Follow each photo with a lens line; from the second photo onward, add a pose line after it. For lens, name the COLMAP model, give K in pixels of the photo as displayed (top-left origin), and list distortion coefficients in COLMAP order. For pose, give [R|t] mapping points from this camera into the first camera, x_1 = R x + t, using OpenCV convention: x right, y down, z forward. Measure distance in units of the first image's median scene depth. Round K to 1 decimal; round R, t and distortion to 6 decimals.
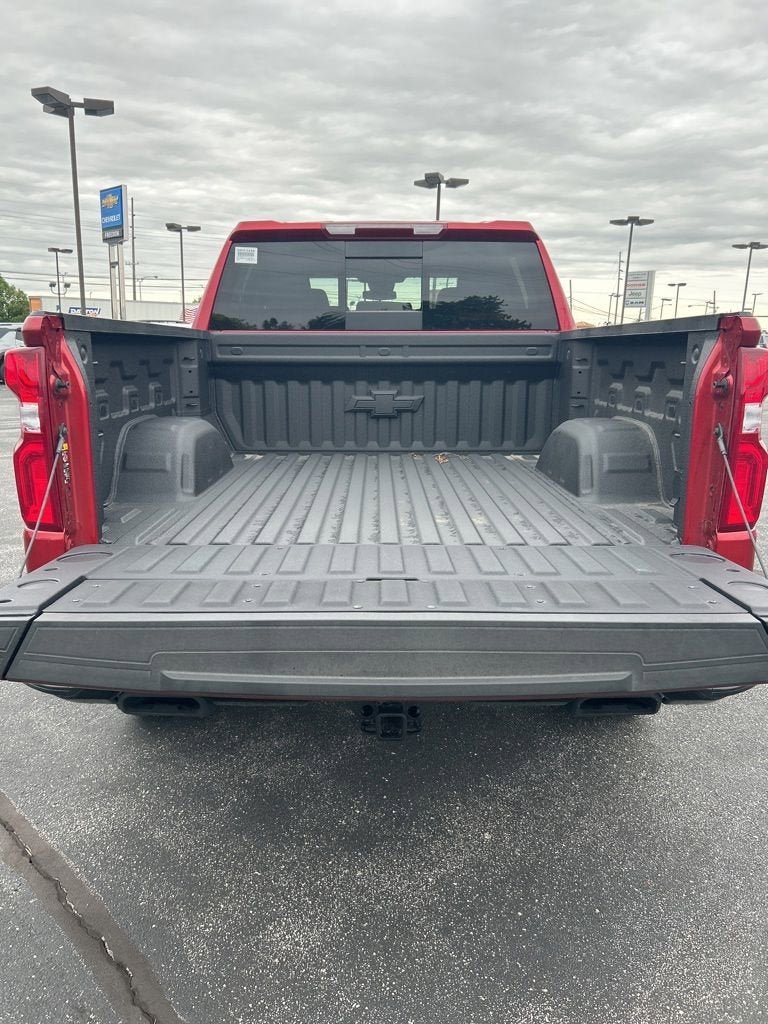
lens RADIAL K [[772.5, 0, 380.1], [0, 772.5, 510.0], [0, 0, 1]] dist [0.042071, -0.044734]
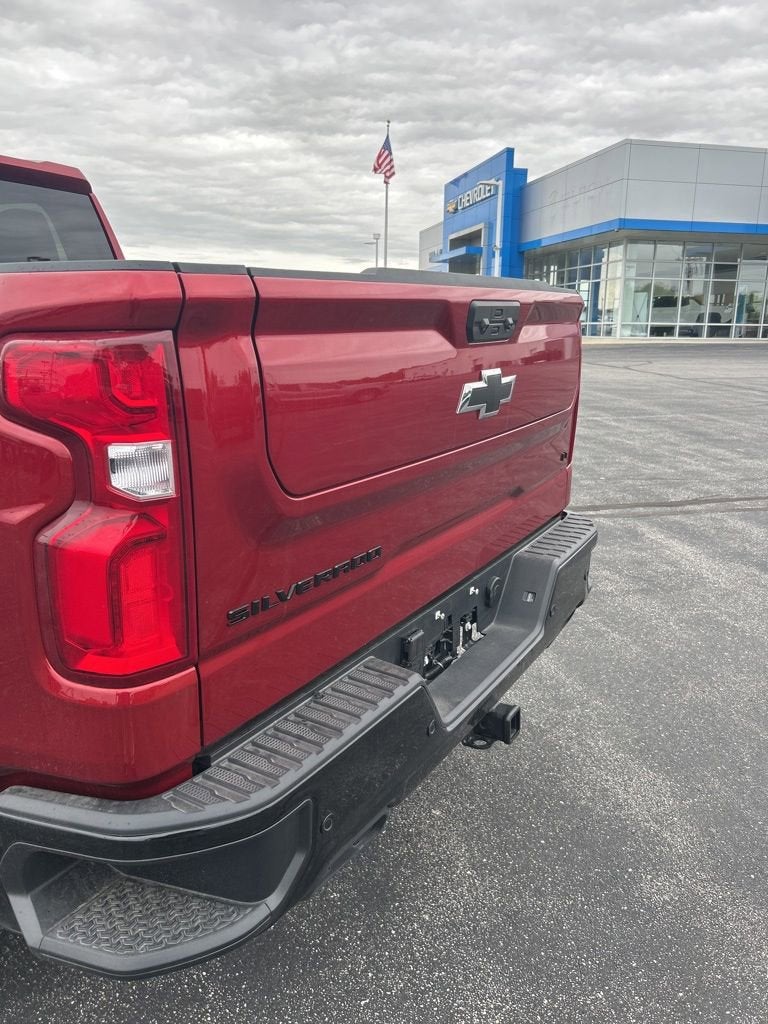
lens RADIAL K [[771.6, 0, 388.4], [0, 771.6, 507.8], [0, 0, 1]] dist [0.041526, -0.043087]
pose [[0.512177, -0.211151, 0.832520, -0.566609], [0.181889, 0.973990, 0.135132, -0.096016], [-0.839399, 0.082215, 0.537262, 0.424853]]
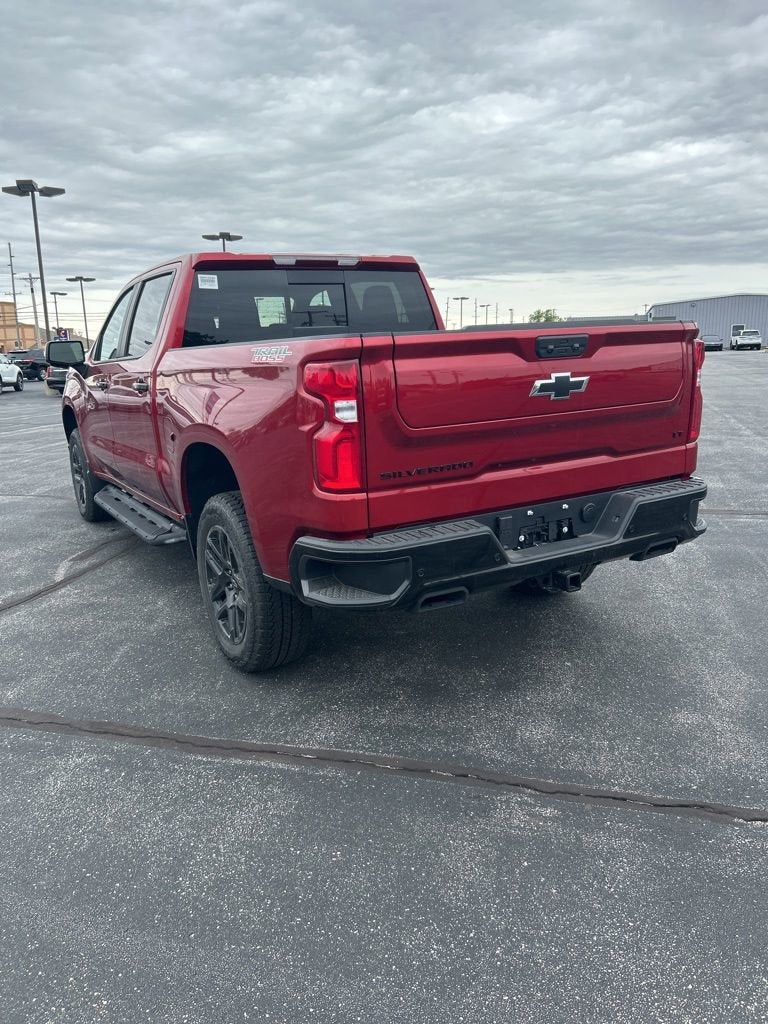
lens RADIAL K [[767.5, 0, 381.3], [0, 767.5, 518.8], [0, 0, 1]] dist [0.041381, -0.049451]
pose [[0.865882, -0.149253, 0.477463, -0.765386], [0.149894, 0.988009, 0.037014, 0.020515], [-0.477263, 0.039519, 0.877872, -0.154798]]
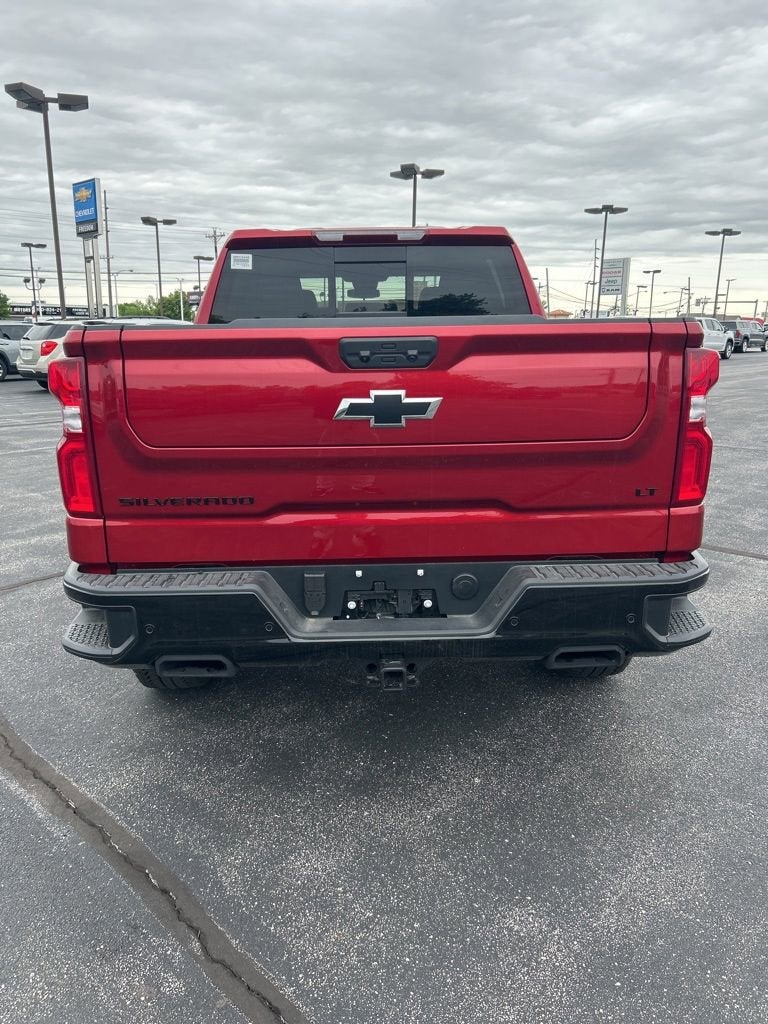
lens RADIAL K [[771.9, 0, 380.4], [0, 771.9, 514.6], [0, 0, 1]] dist [0.037639, -0.036314]
pose [[0.999505, -0.020674, 0.023733, -0.019647], [0.020261, 0.999642, 0.017498, 0.007278], [-0.024087, -0.017009, 0.999565, -0.108691]]
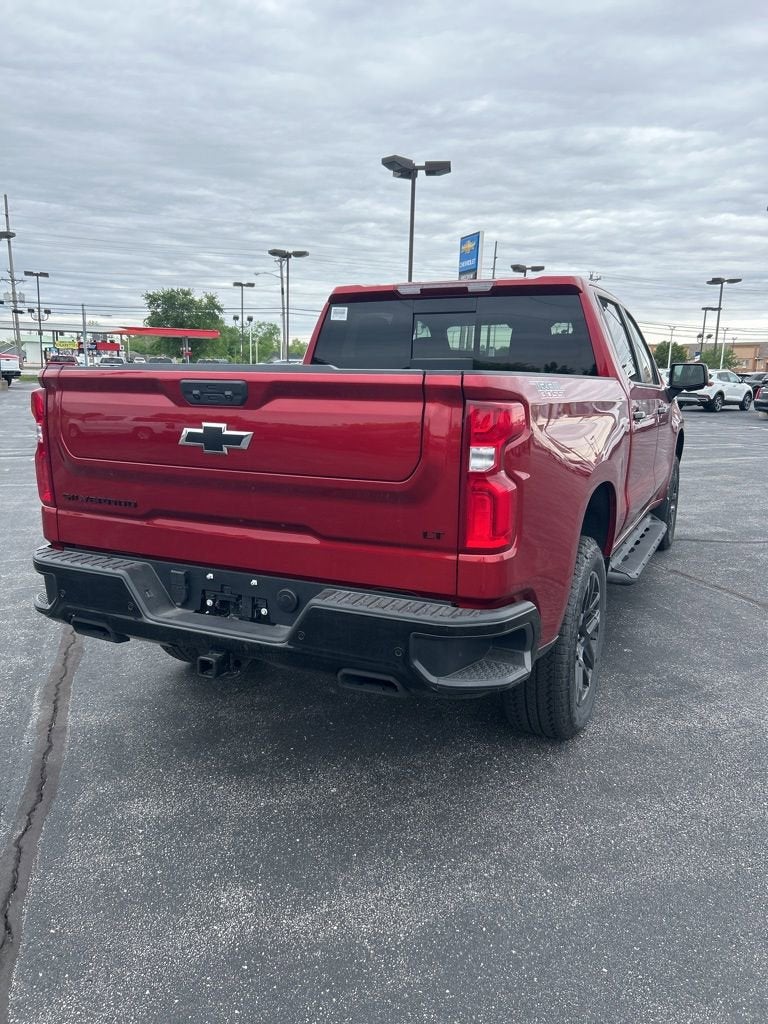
lens RADIAL K [[776.1, 0, 380.1], [0, 776.1, 512.7], [0, 0, 1]] dist [0.028774, -0.003066]
pose [[0.902287, 0.084400, -0.422795, 0.602841], [-0.101390, 0.994687, -0.017815, -0.000159], [0.419045, 0.058941, 0.906050, -0.093141]]
